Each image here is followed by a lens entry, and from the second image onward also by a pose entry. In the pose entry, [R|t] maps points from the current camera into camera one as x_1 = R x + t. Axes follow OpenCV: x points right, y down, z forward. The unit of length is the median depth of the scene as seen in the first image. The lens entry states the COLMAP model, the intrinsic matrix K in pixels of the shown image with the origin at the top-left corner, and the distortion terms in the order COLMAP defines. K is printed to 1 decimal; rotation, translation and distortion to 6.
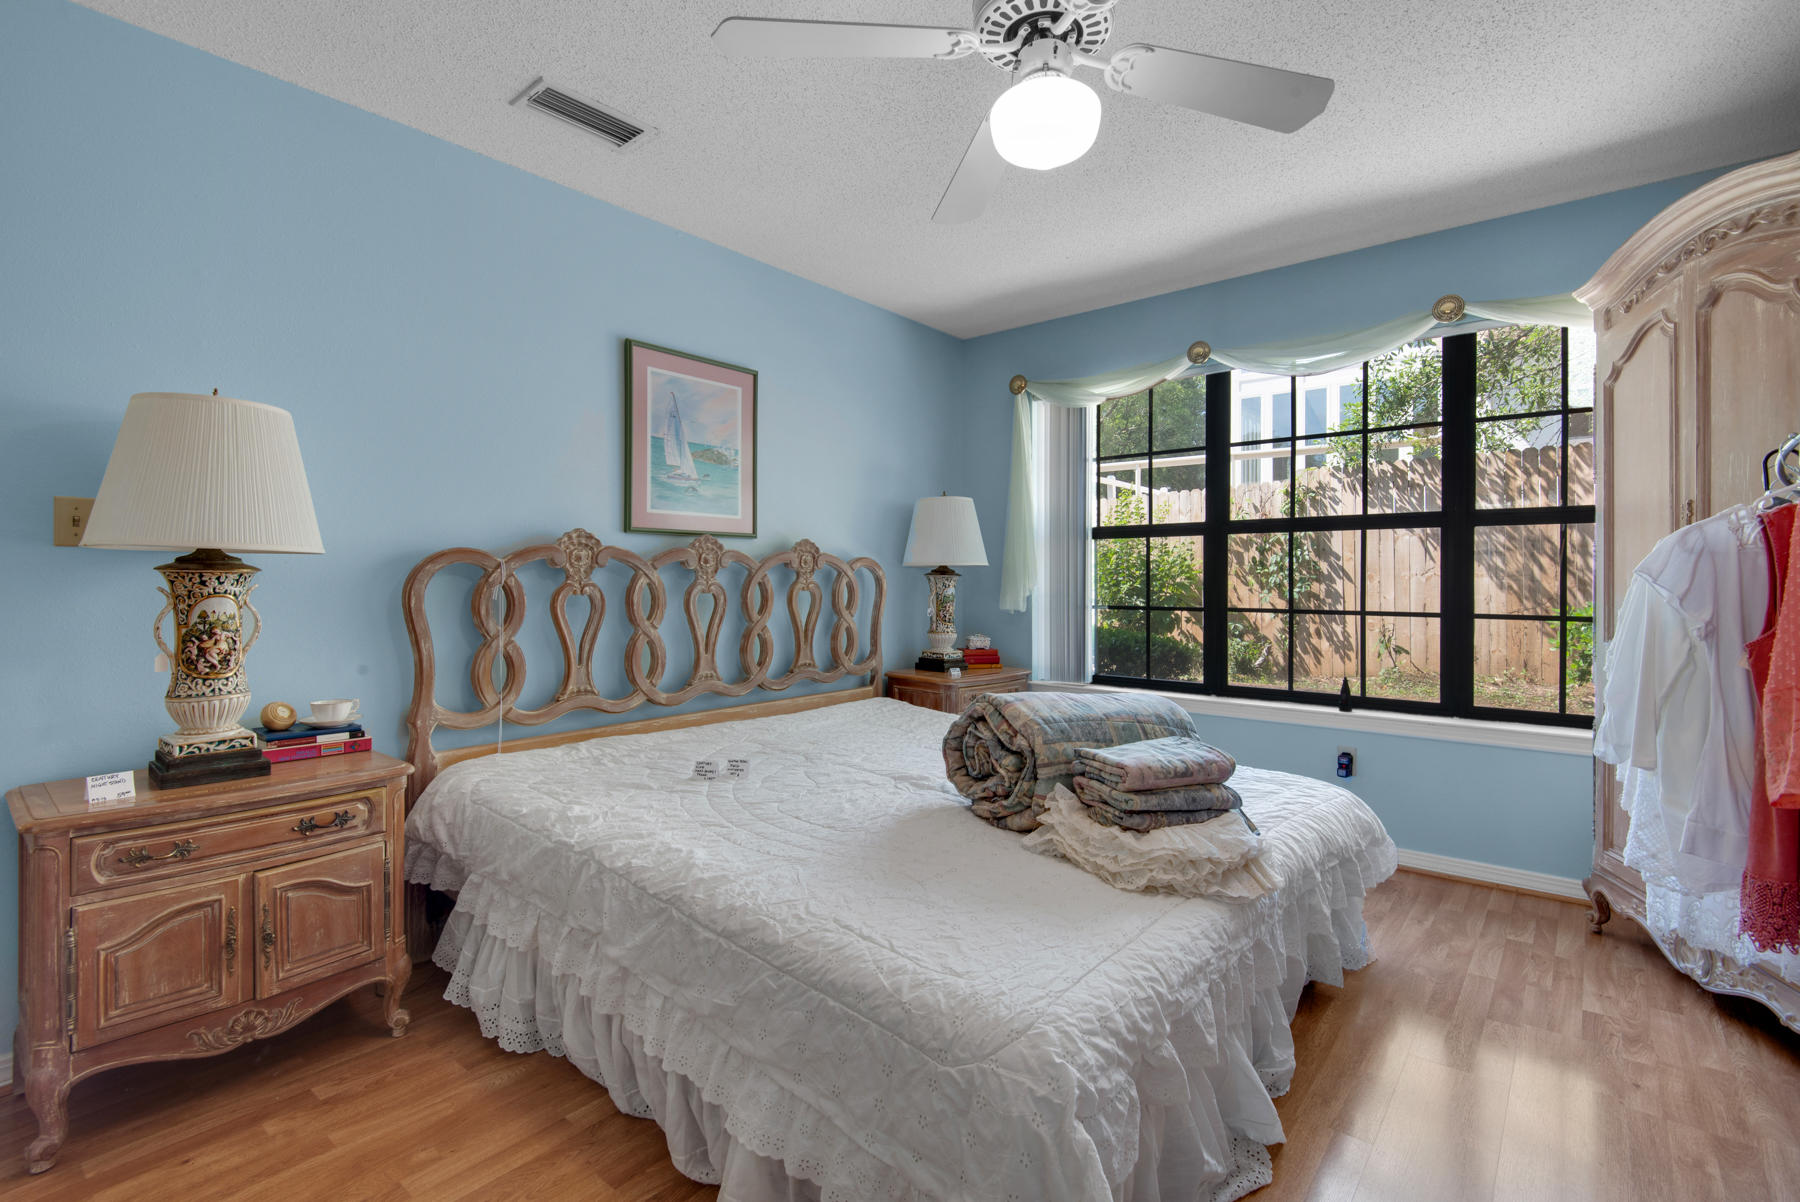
lens RADIAL K [[825.2, 0, 919.2], [0, 825.2, 586.3], [0, 0, 1]] dist [0.035200, -0.025959]
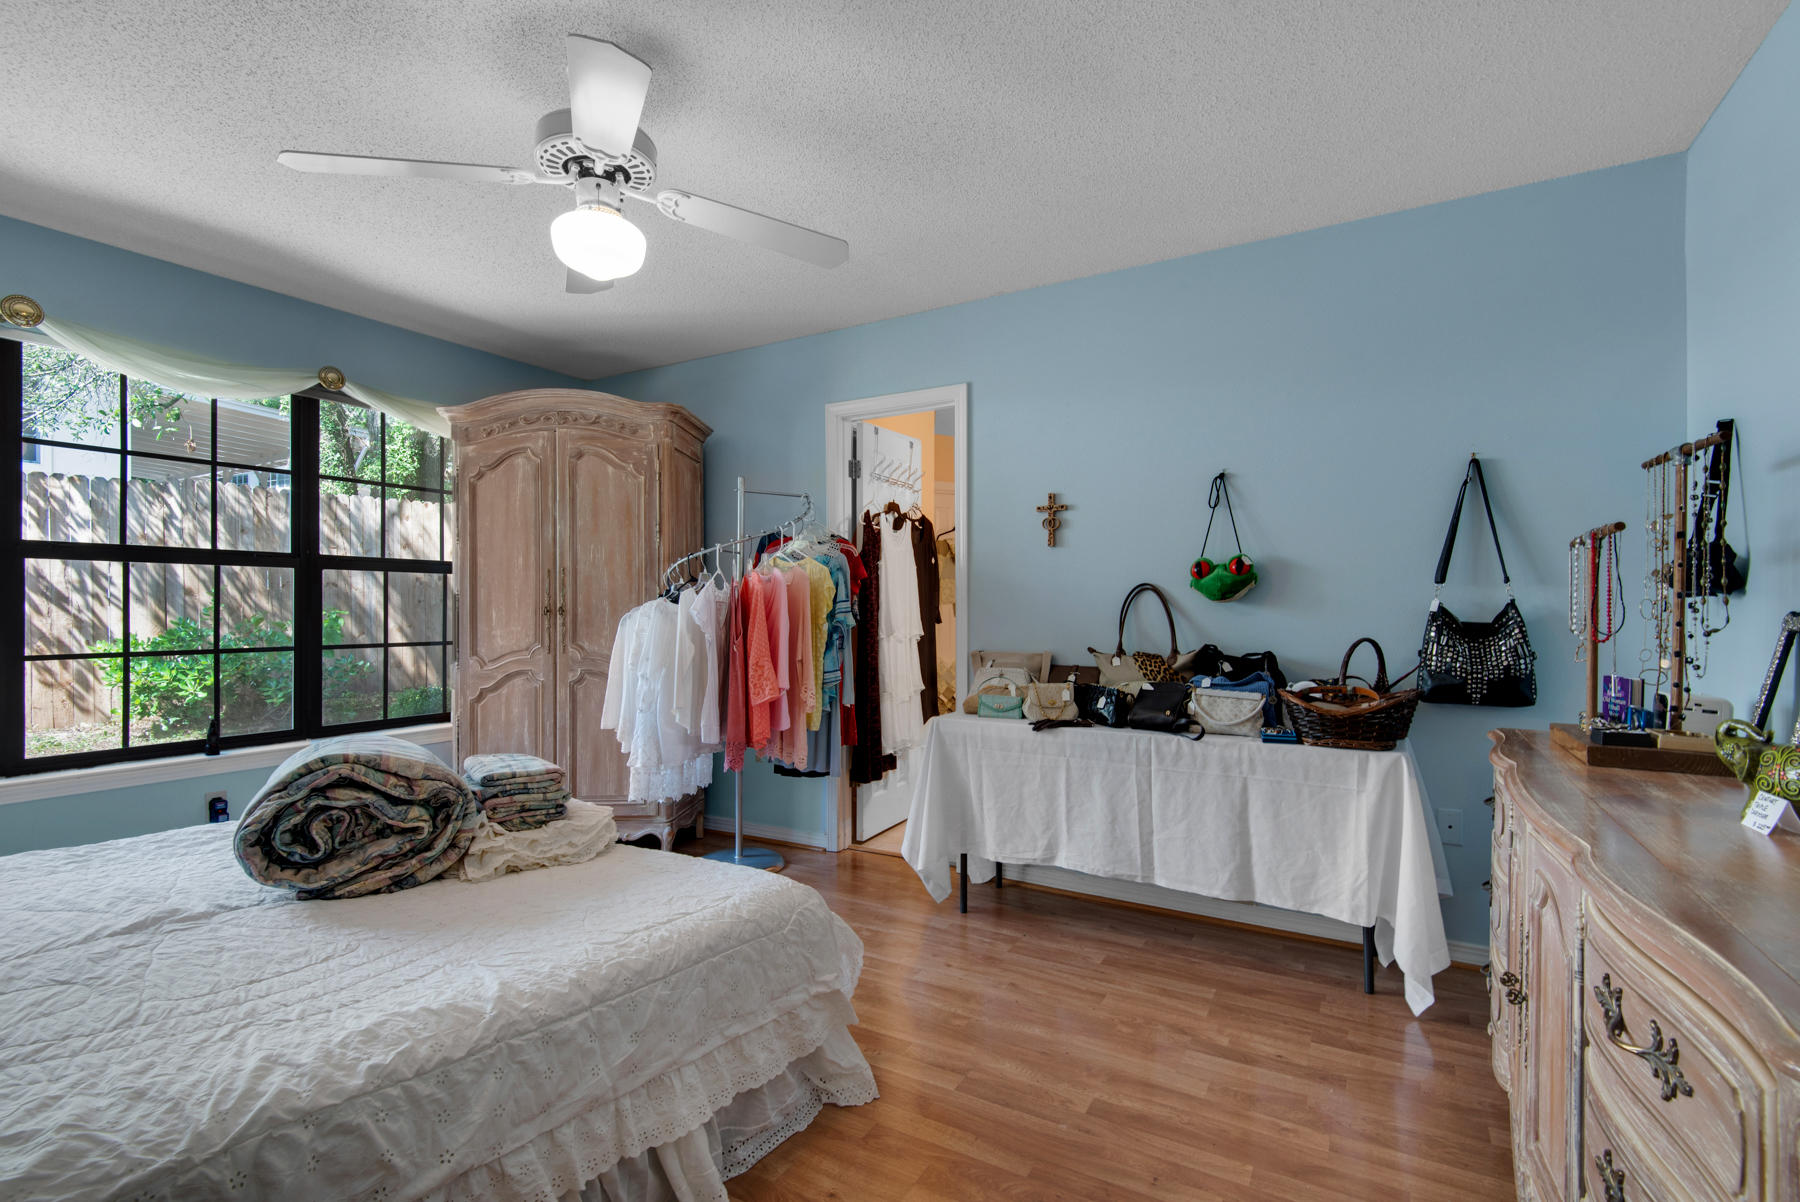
lens RADIAL K [[824.9, 0, 907.2], [0, 824.9, 573.3], [0, 0, 1]] dist [0.026812, -0.018999]
pose [[-0.160612, 0.040794, 0.986174, -0.587978], [0.016394, 0.999118, -0.038660, -0.007977], [-0.986882, 0.009958, -0.161139, 0.385793]]
